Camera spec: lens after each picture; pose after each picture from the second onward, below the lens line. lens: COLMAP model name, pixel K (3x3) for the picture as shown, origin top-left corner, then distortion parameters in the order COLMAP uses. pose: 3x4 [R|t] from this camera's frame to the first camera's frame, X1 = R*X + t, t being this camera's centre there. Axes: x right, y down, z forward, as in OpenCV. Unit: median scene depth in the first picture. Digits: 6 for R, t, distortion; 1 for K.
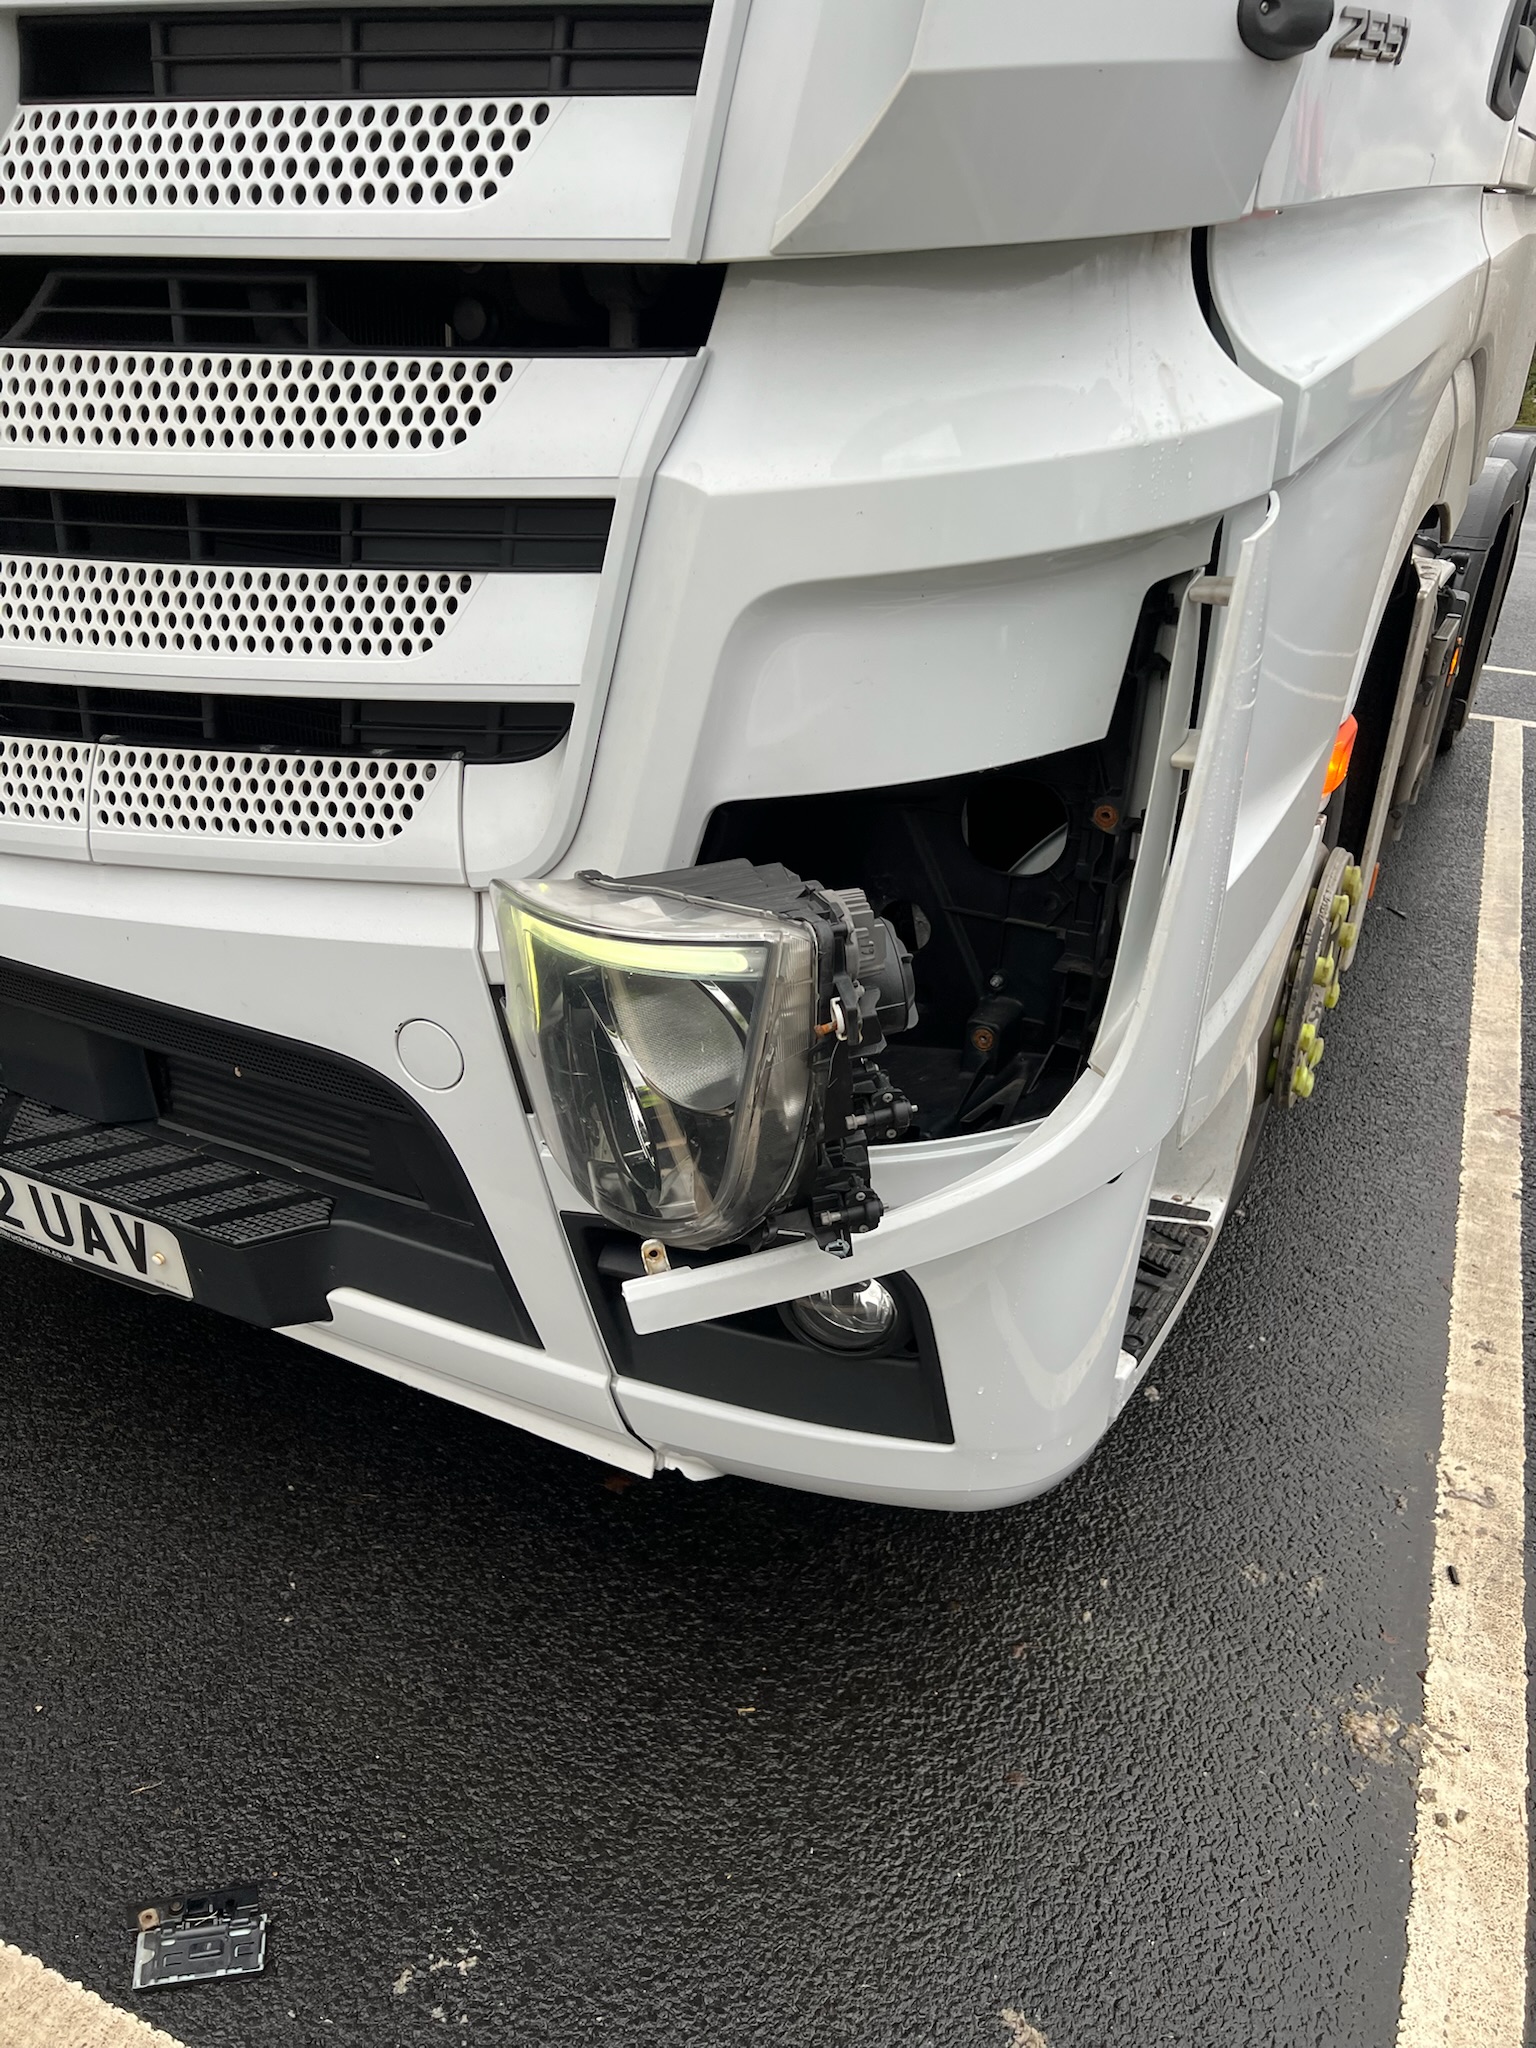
lens RADIAL K [[1562.3, 0, 774.2], [0, 1562.3, 1026.4], [0, 0, 1]] dist [0.035368, -0.029287]
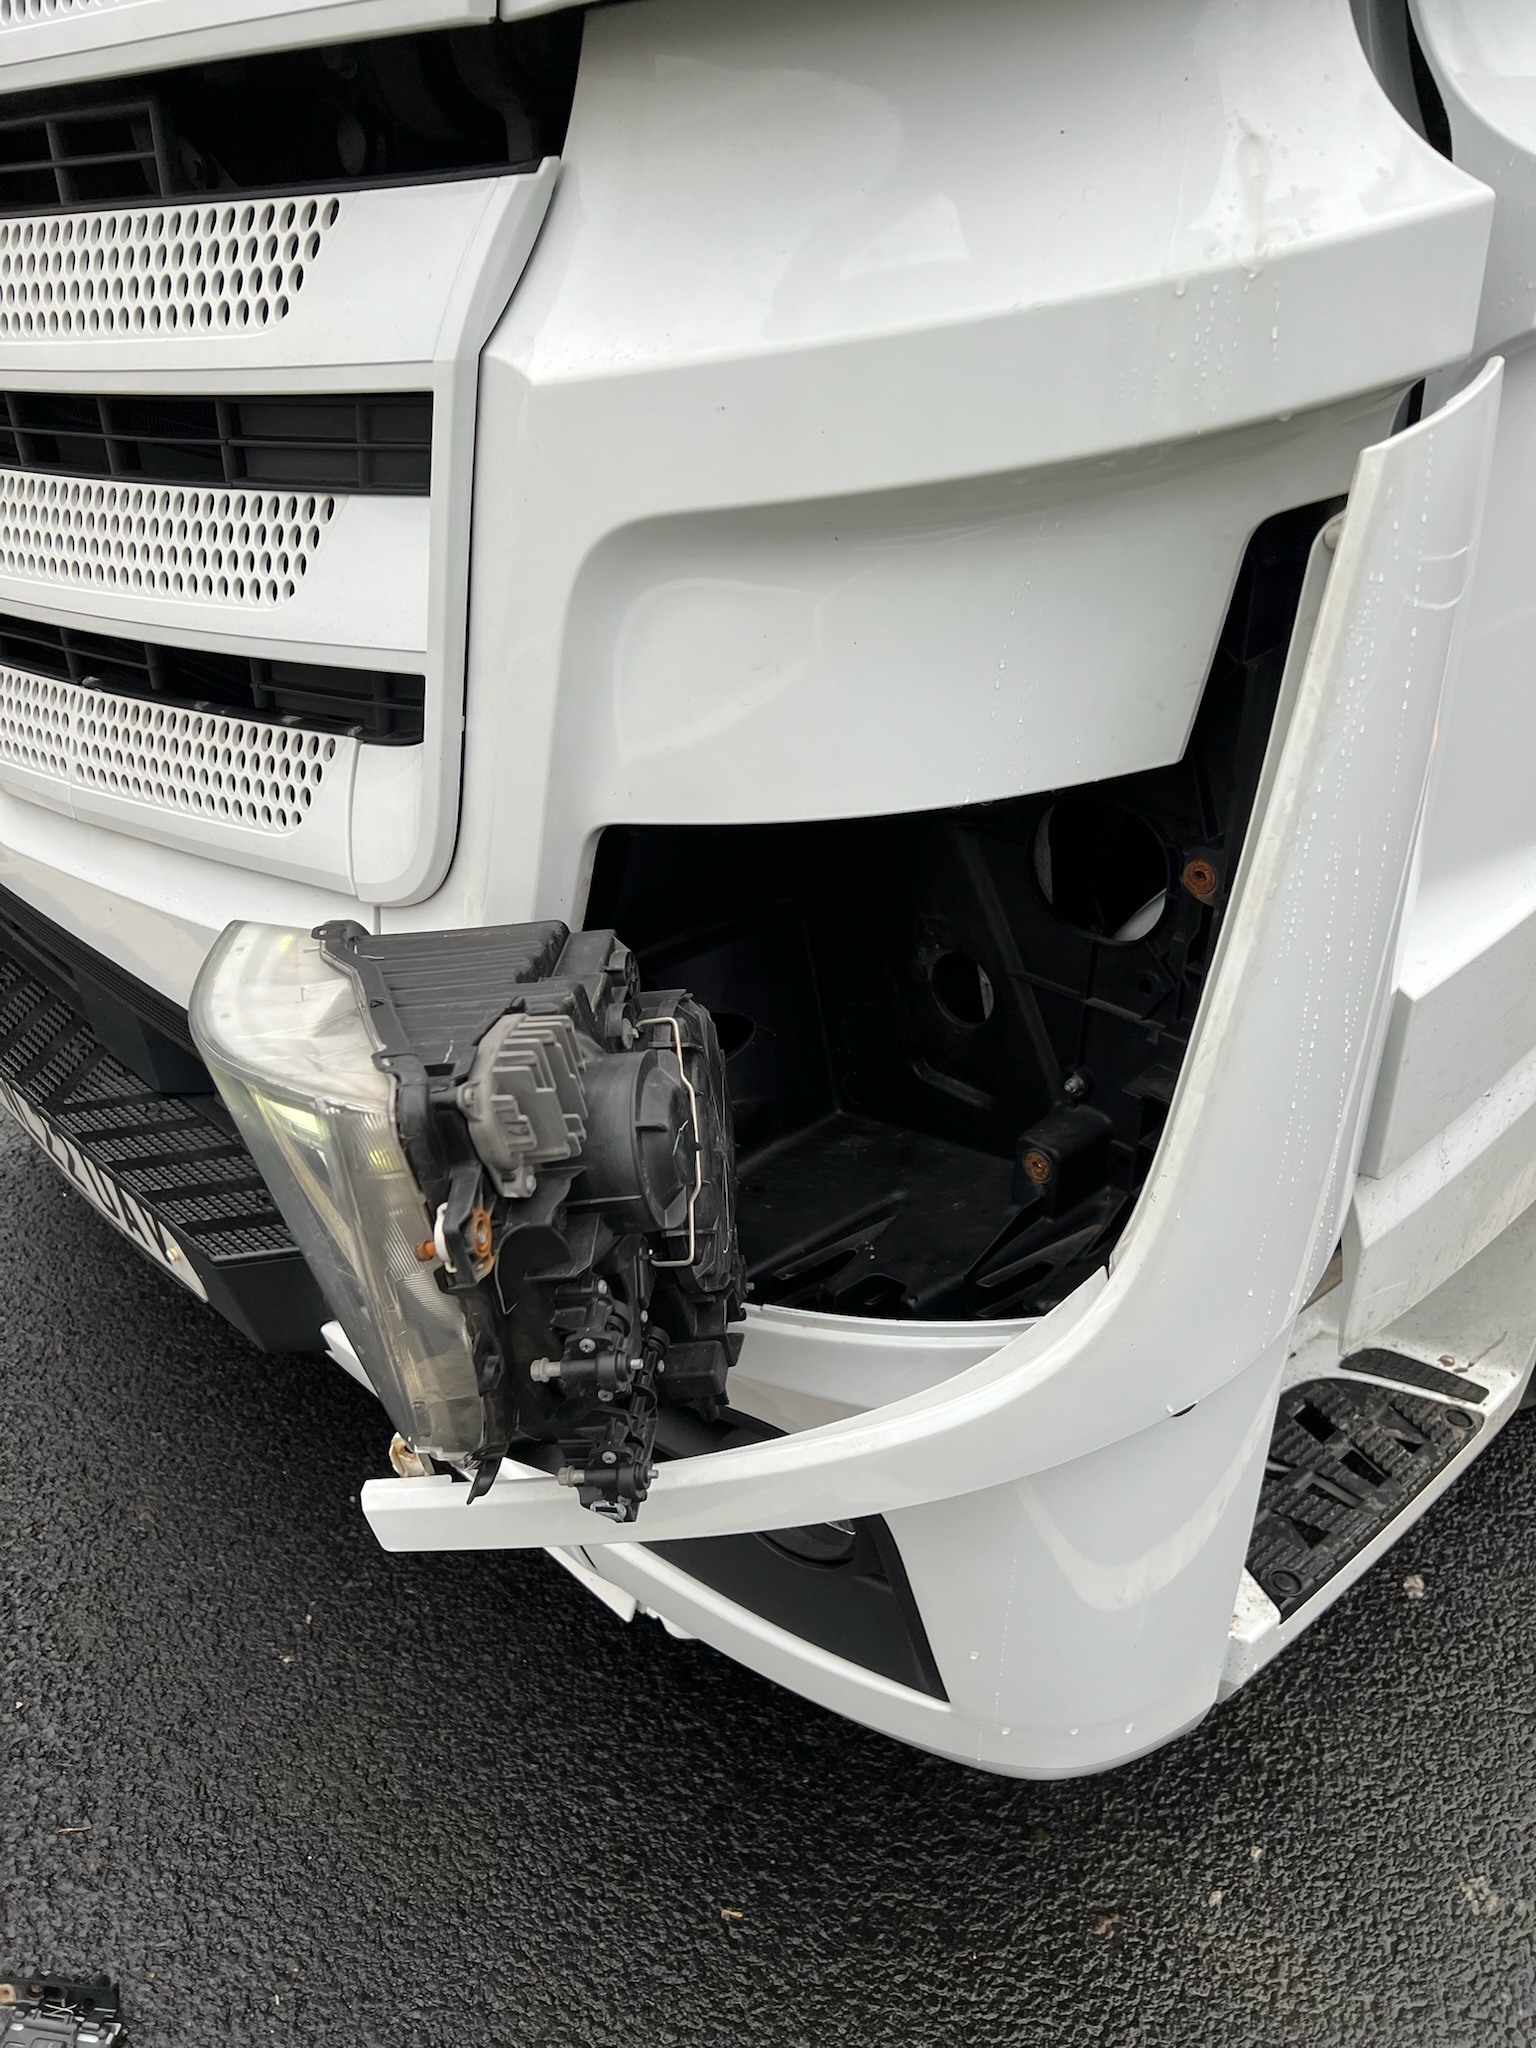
lens RADIAL K [[1553.4, 0, 768.0], [0, 1553.4, 1024.0], [0, 0, 1]] dist [0.014369, -0.009179]
pose [[0.941389, 0.110968, -0.318548, 0.196263], [-0.089292, 0.992632, 0.081910, -0.085041], [0.325291, -0.048666, 0.944361, 0.254635]]
